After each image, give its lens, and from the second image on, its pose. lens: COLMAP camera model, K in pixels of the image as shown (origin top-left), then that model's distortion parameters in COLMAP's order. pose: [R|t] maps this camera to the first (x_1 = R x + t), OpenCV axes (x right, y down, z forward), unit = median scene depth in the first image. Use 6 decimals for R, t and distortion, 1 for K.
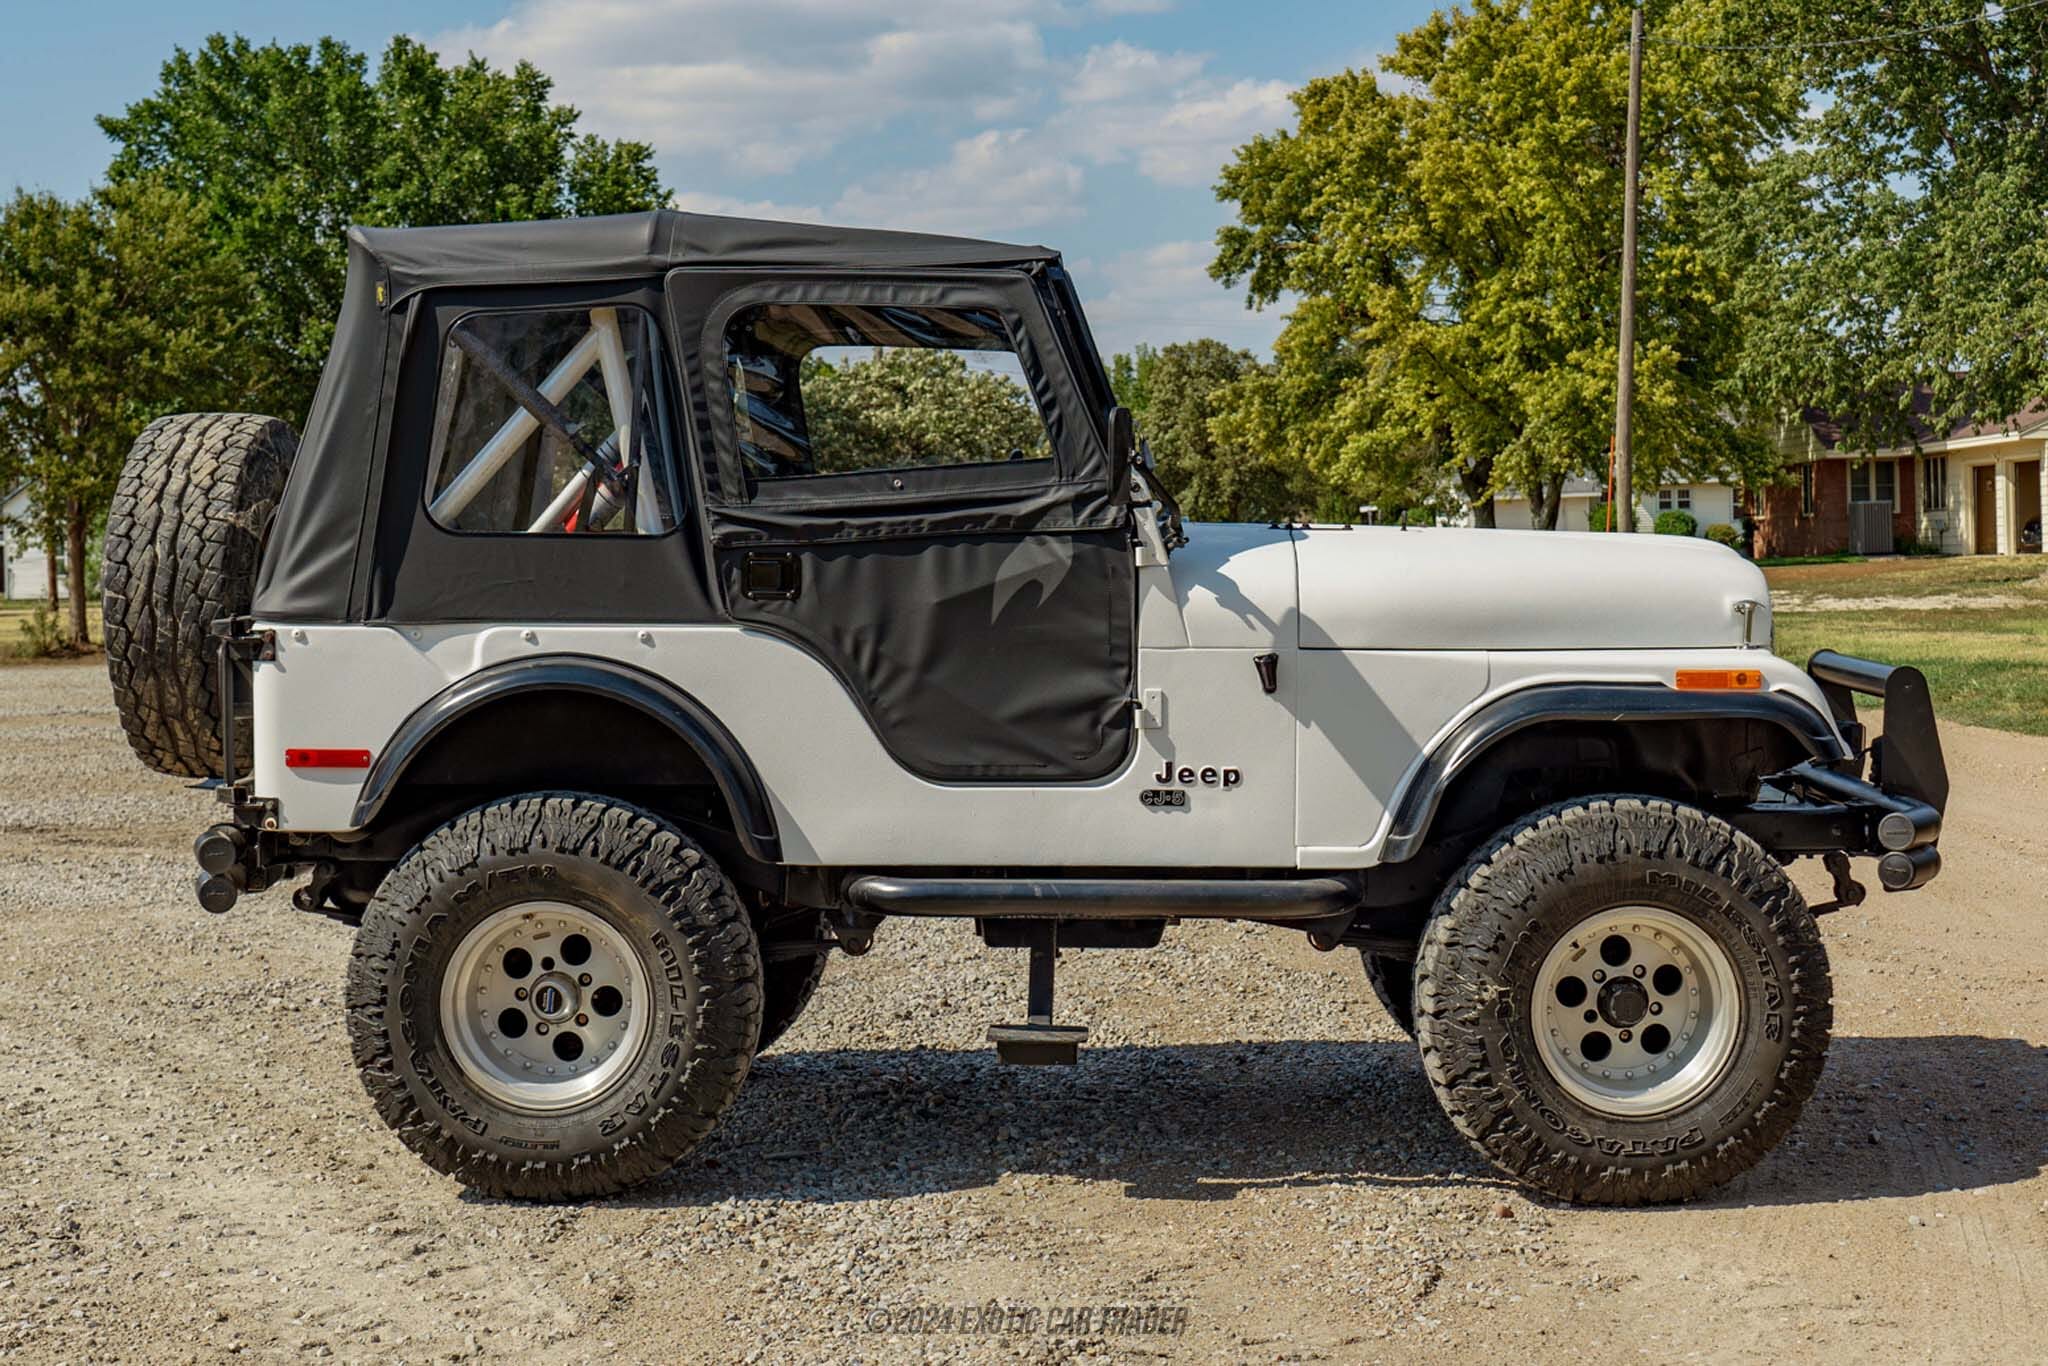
lens RADIAL K [[2337.0, 0, 1024.0], [0, 2337.0, 683.0], [0, 0, 1]] dist [0.002063, 0.004252]
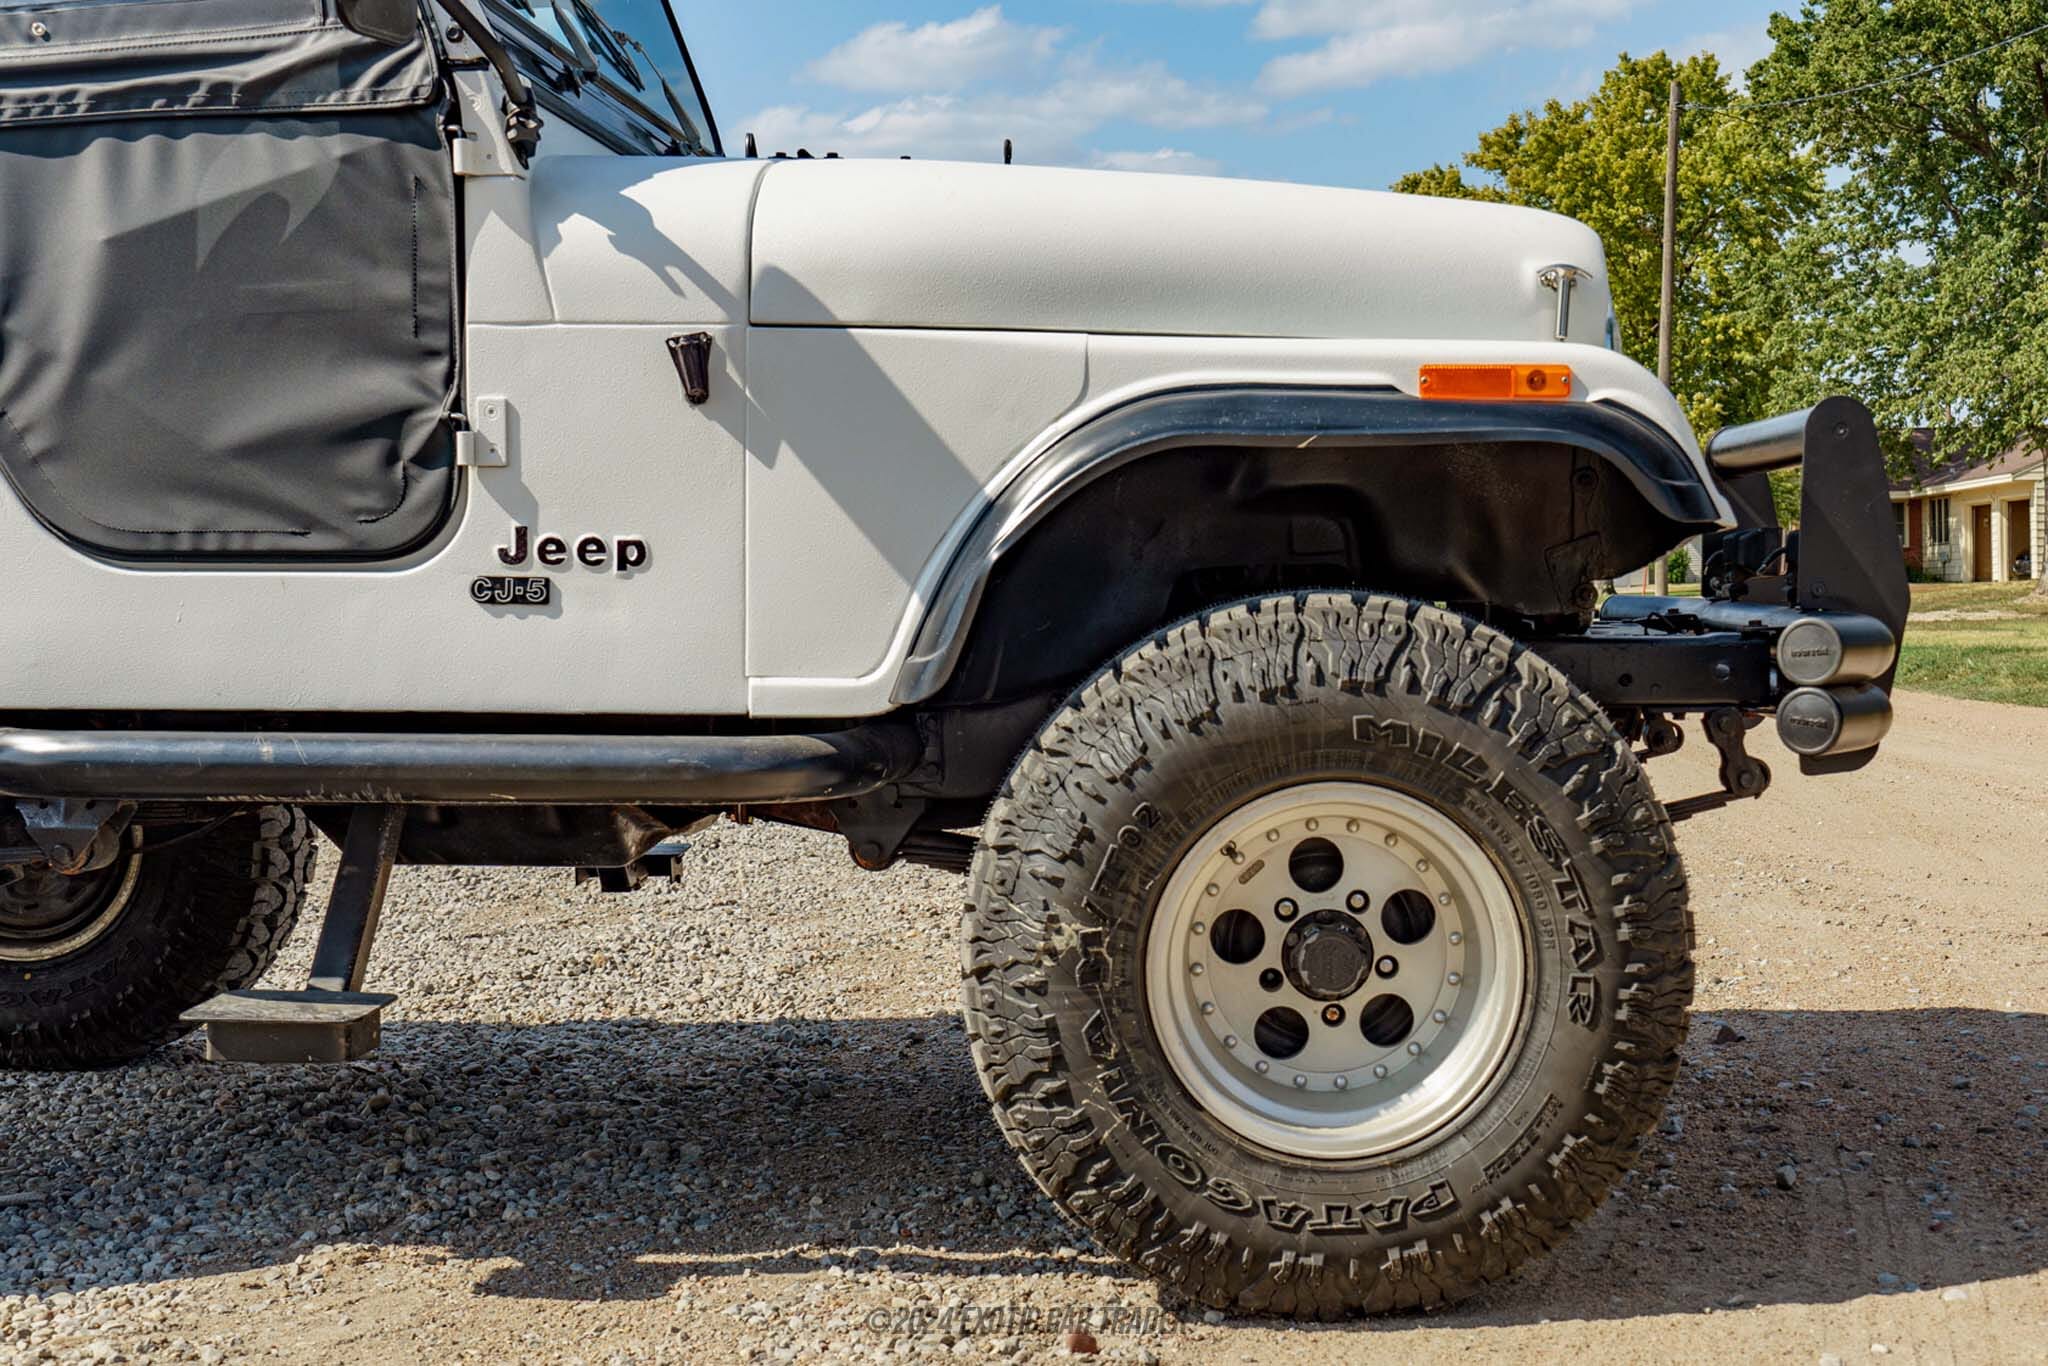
lens RADIAL K [[2266.1, 0, 1024.0], [0, 2266.1, 683.0], [0, 0, 1]] dist [0.010437, -0.033210]
pose [[0.999954, 0.003918, -0.008705, 0.188634], [-0.003798, 0.999898, 0.013793, 0.063588], [0.008758, -0.013759, 0.999867, 0.453699]]
